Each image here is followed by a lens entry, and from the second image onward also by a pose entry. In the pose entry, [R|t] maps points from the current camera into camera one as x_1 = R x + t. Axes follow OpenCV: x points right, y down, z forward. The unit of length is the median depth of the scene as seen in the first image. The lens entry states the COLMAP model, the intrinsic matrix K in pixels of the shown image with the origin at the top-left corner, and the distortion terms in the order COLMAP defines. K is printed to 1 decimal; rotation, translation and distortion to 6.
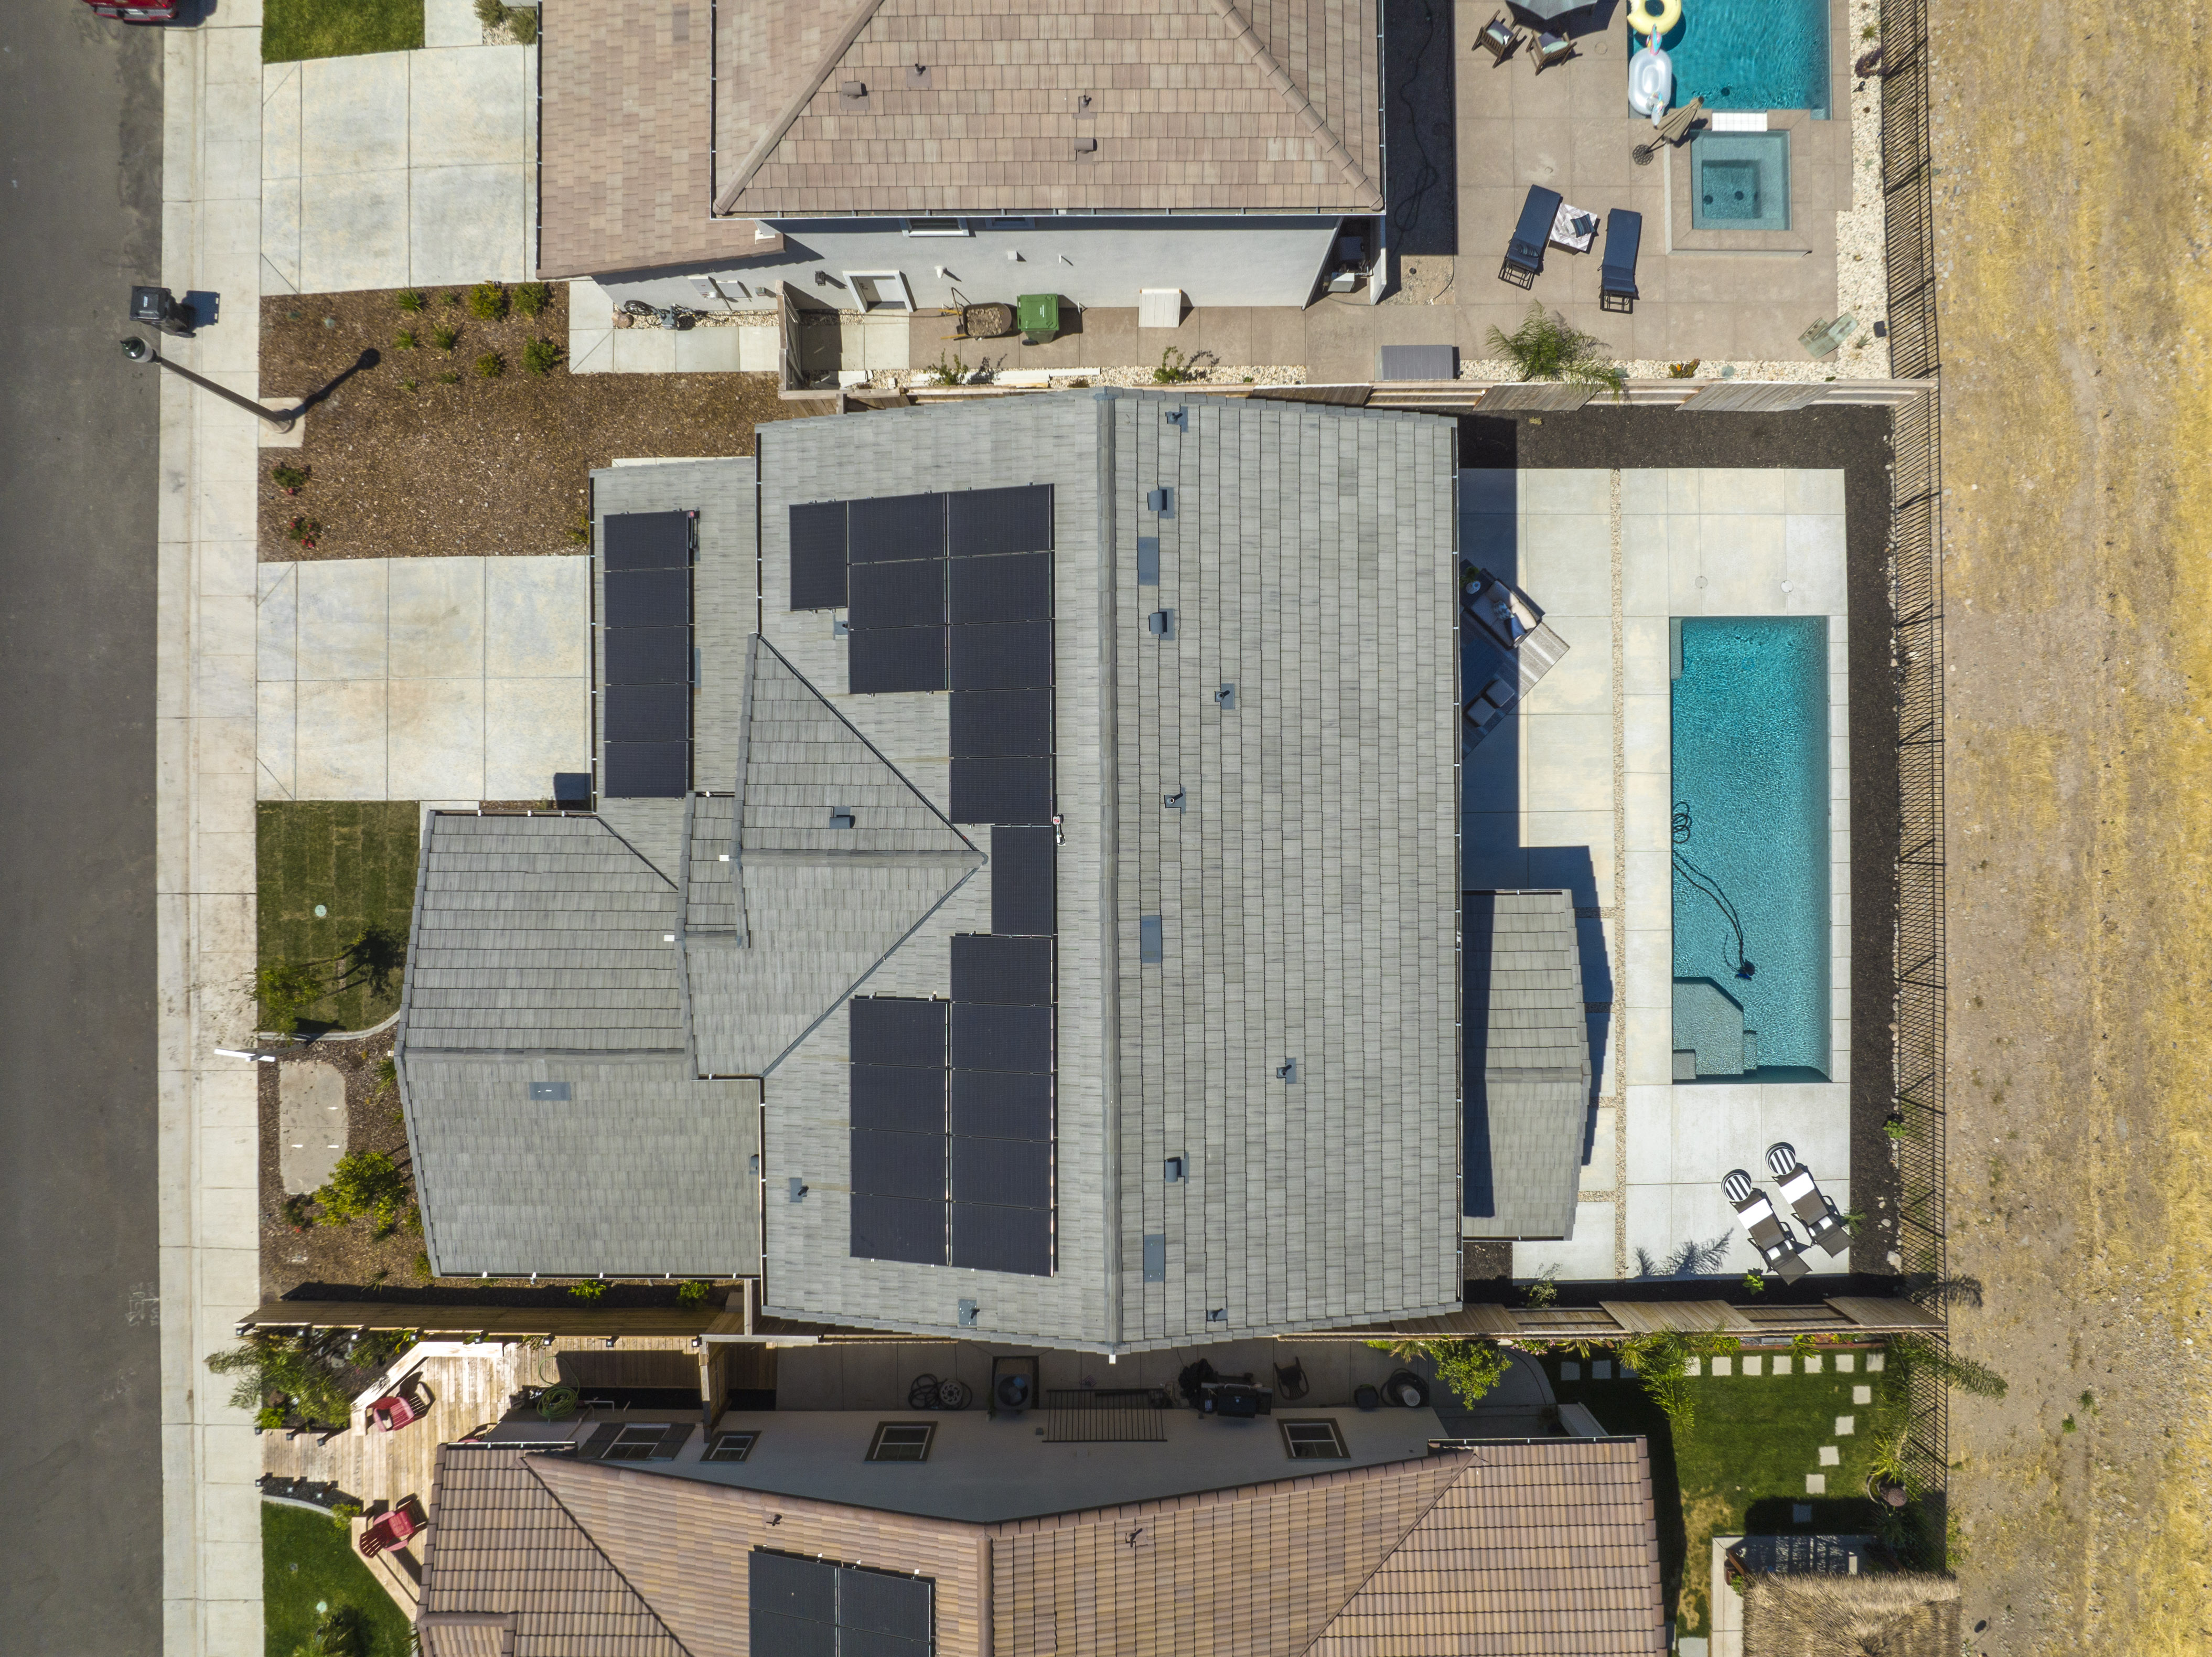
lens RADIAL K [[1549.3, 0, 1098.5], [0, 1549.3, 836.6], [0, 0, 1]] dist [-0.054124, 0.029647]
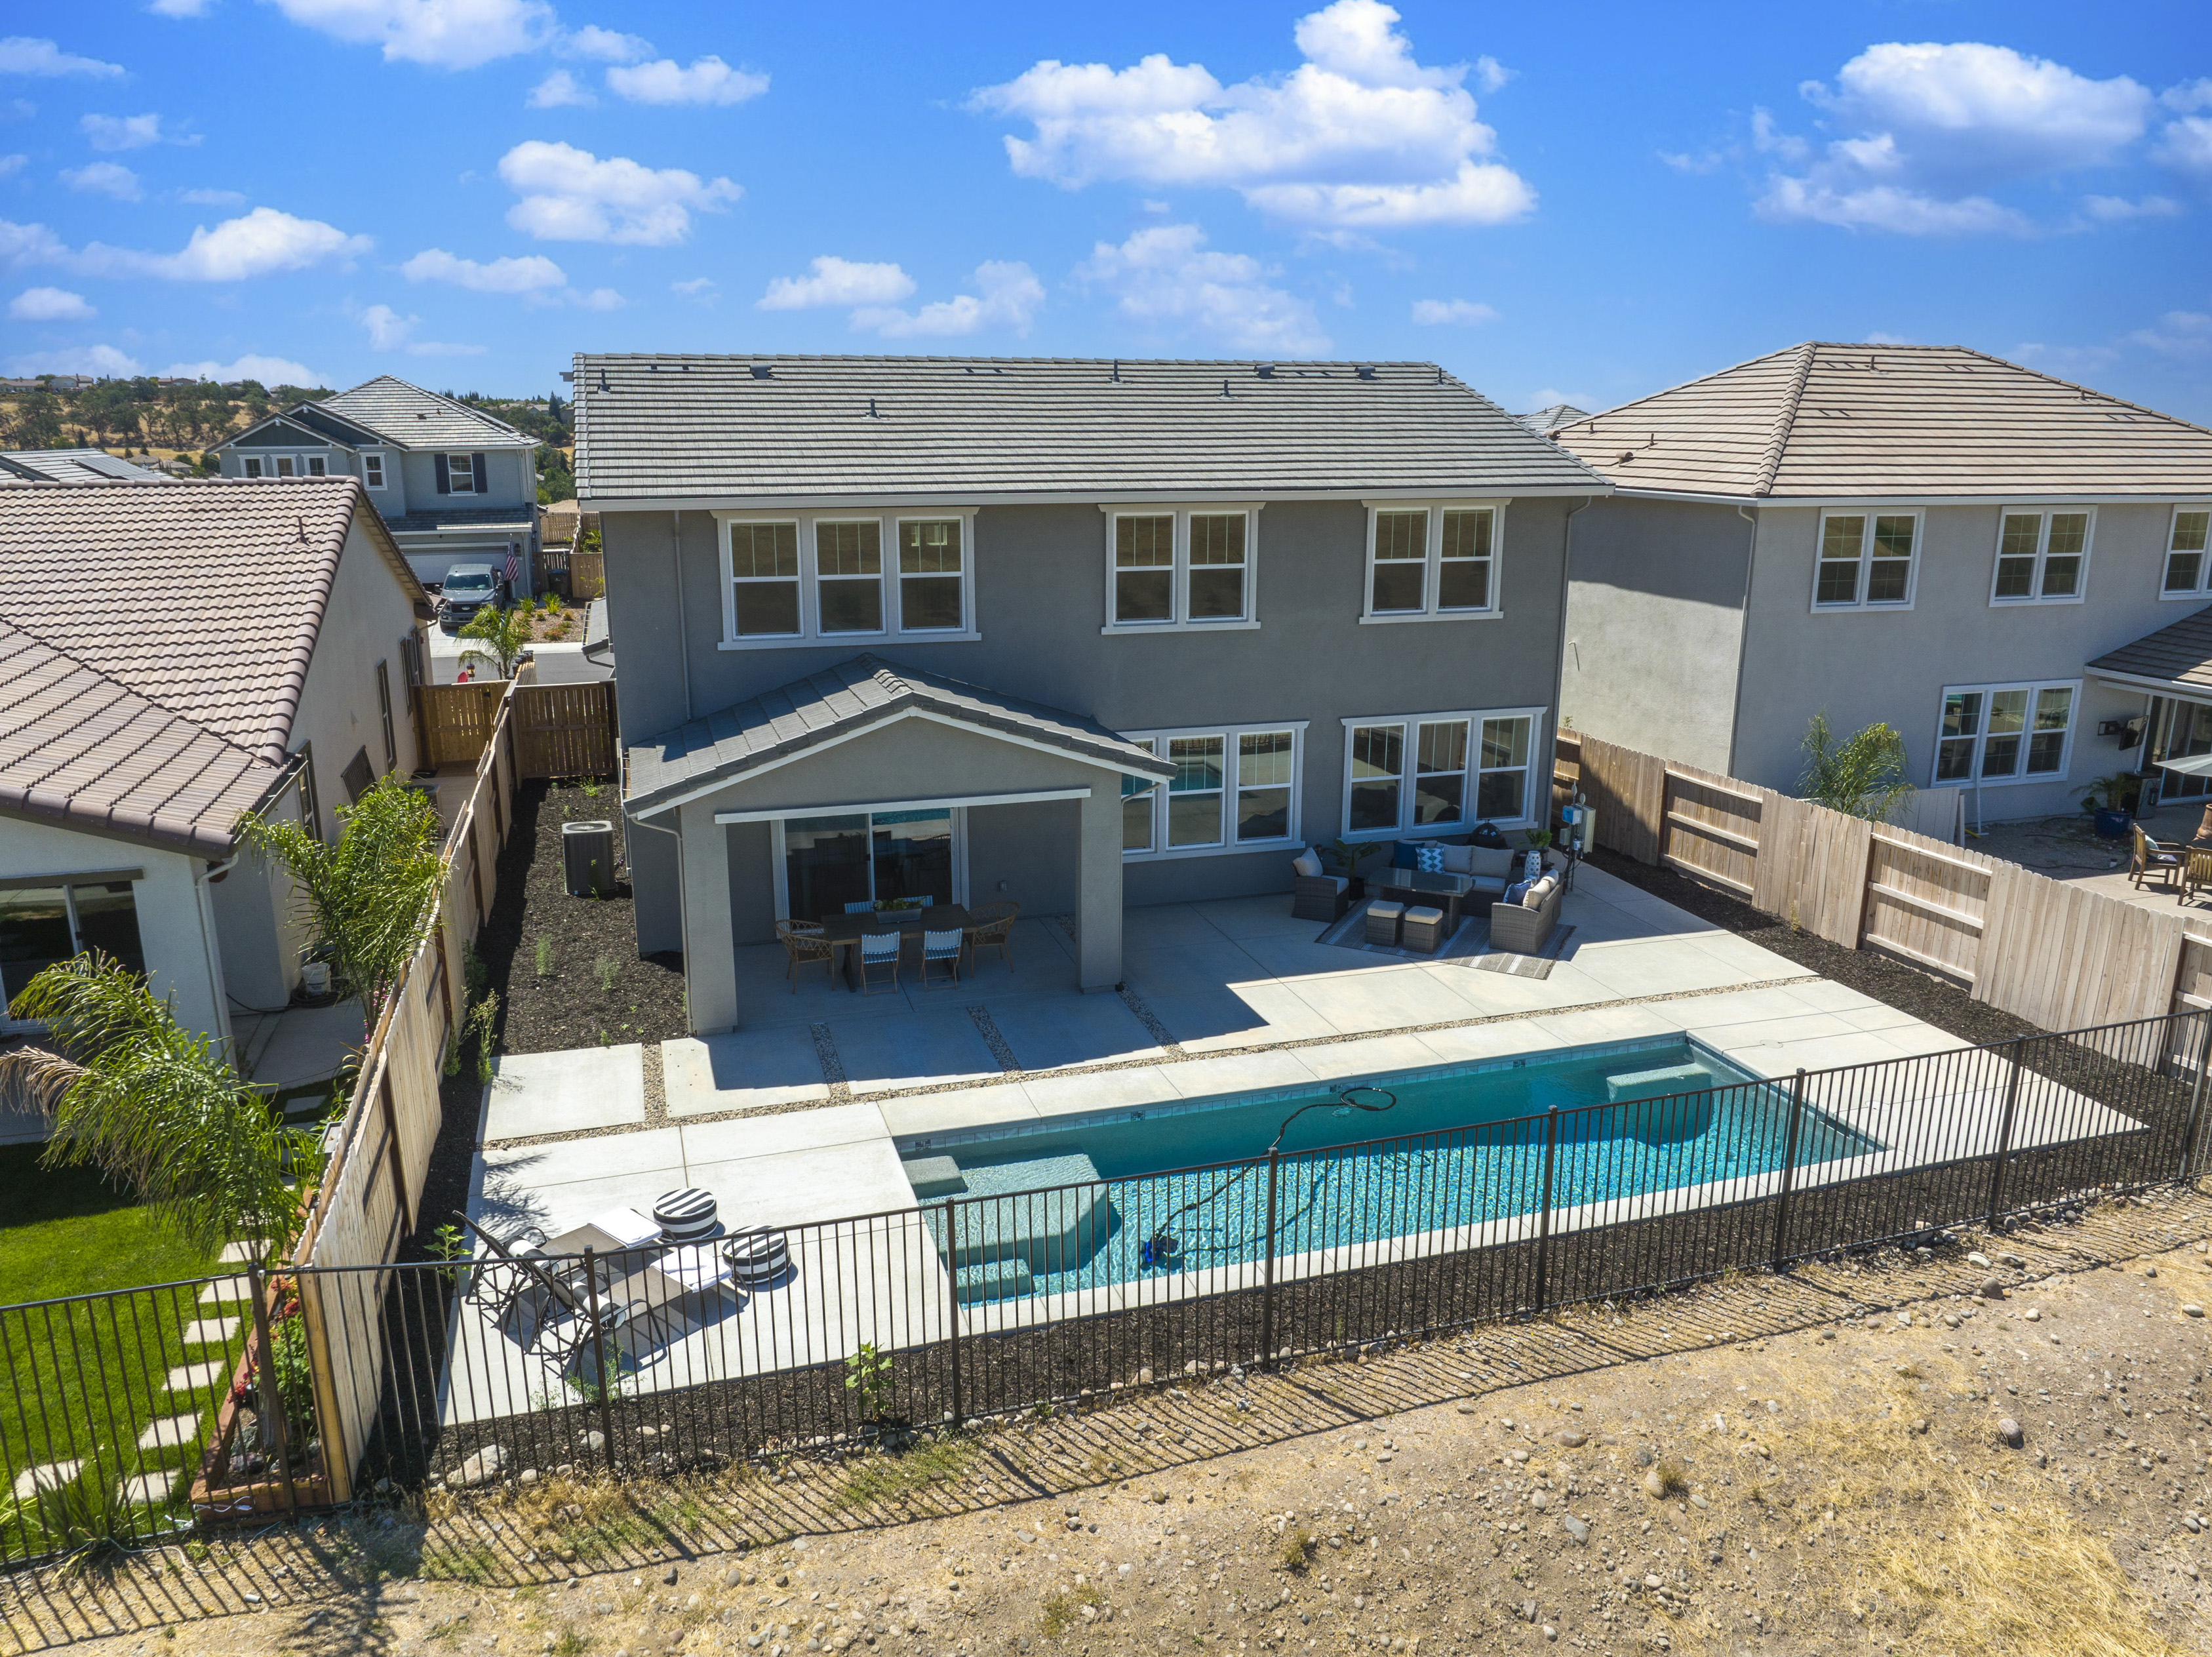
lens RADIAL K [[1549.3, 0, 1099.8], [0, 1549.3, 829.4], [0, 0, 1]] dist [-0.054124, 0.029647]
pose [[0.291159, 0.244093, -0.925011, 0.831373], [-0.956646, 0.066756, -0.283500, 0.232112], [-0.007450, 0.967451, 0.252948, 0.778286]]
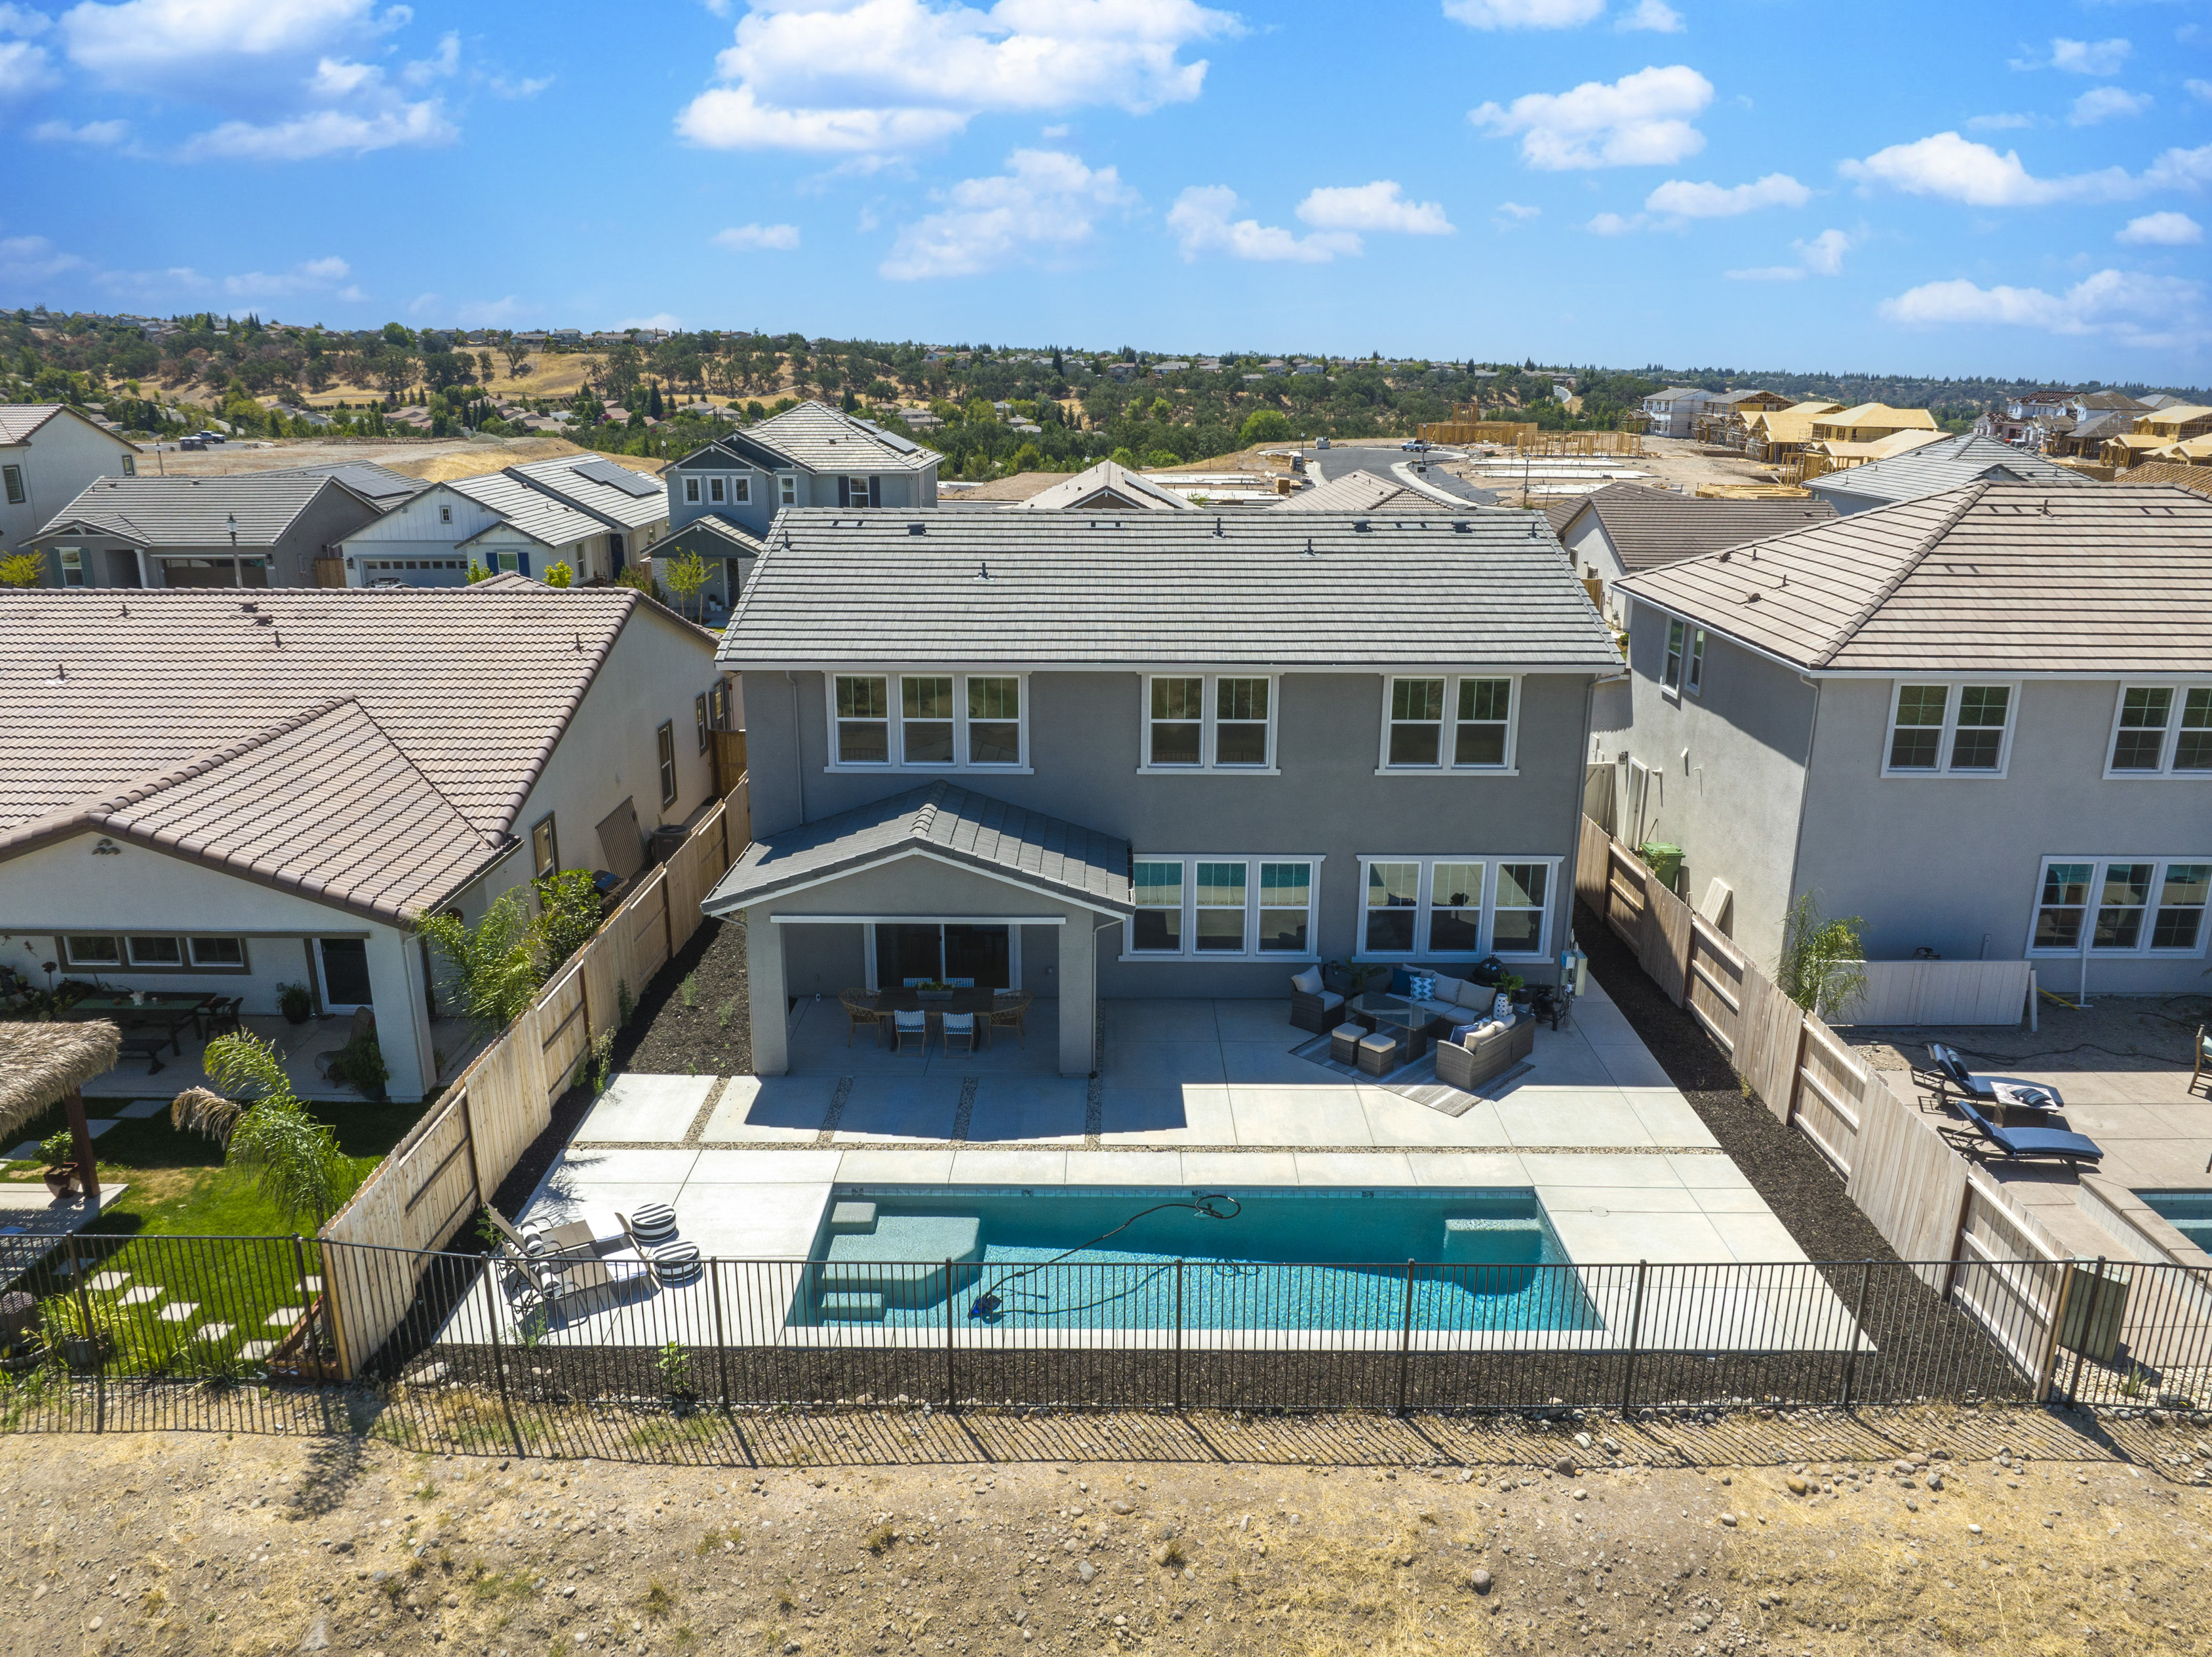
lens RADIAL K [[1549.3, 0, 1099.5], [0, 1549.3, 820.8], [0, 0, 1]] dist [-0.054124, 0.029647]
pose [[-0.012766, 0.279379, -0.960096, 0.972160], [-0.999871, -0.012918, 0.009536, 0.041404], [-0.009739, 0.960094, 0.279508, 0.661869]]
